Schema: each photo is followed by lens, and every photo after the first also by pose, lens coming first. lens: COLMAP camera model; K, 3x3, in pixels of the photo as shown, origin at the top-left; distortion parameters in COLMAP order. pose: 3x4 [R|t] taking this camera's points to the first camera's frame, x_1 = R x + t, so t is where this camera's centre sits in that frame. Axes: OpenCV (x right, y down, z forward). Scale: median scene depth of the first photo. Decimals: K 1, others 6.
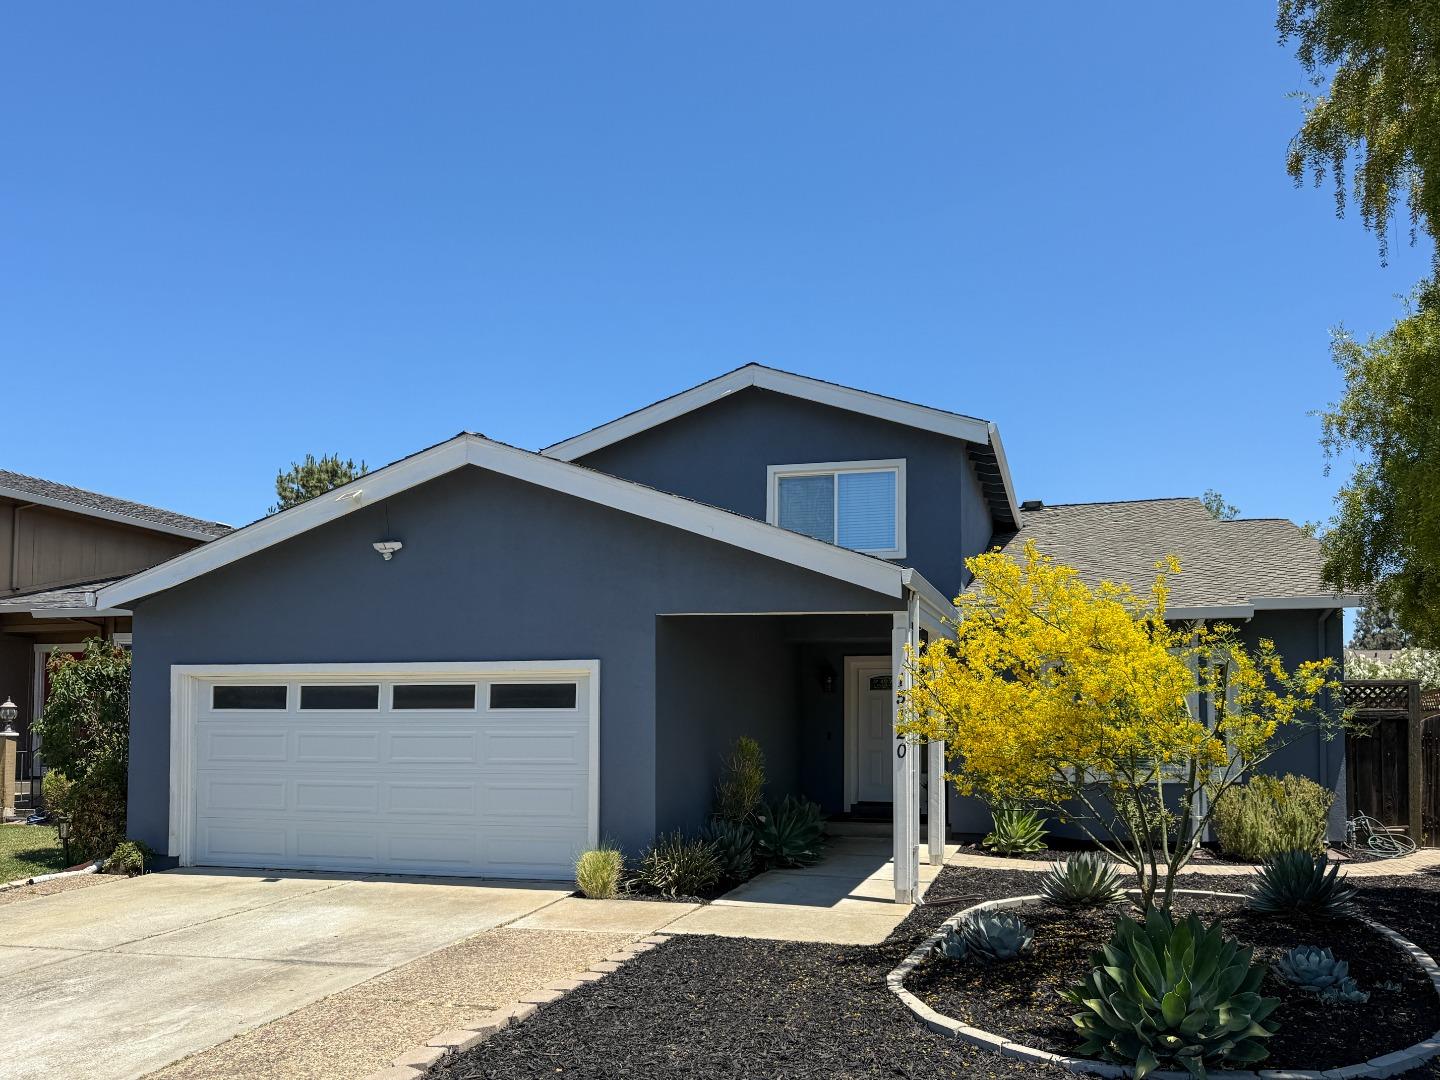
lens RADIAL K [[1267.0, 0, 762.2], [0, 1267.0, 544.4], [0, 0, 1]] dist [-0.052397, 0.092494]
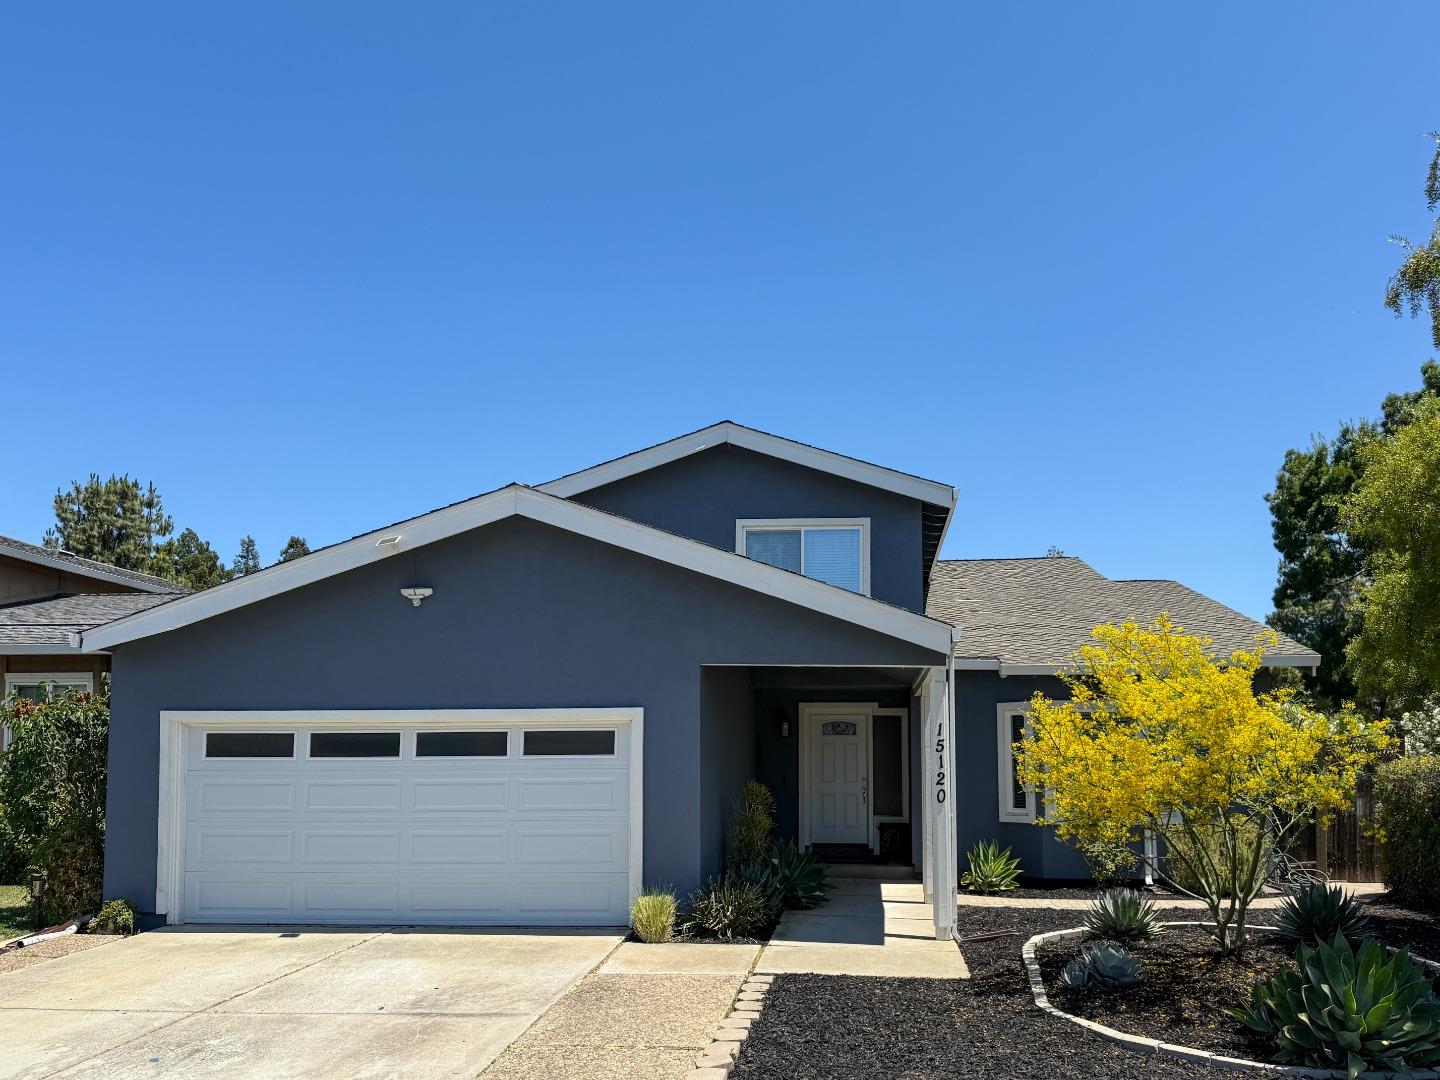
lens RADIAL K [[1284.5, 0, 739.0], [0, 1284.5, 537.8], [0, 0, 1]] dist [0.053968, -0.080965]
pose [[0.981956, 0.031733, 0.186430, -0.245893], [-0.025729, 0.999072, -0.034538, -0.013327], [-0.187353, 0.029118, 0.981861, -0.050973]]
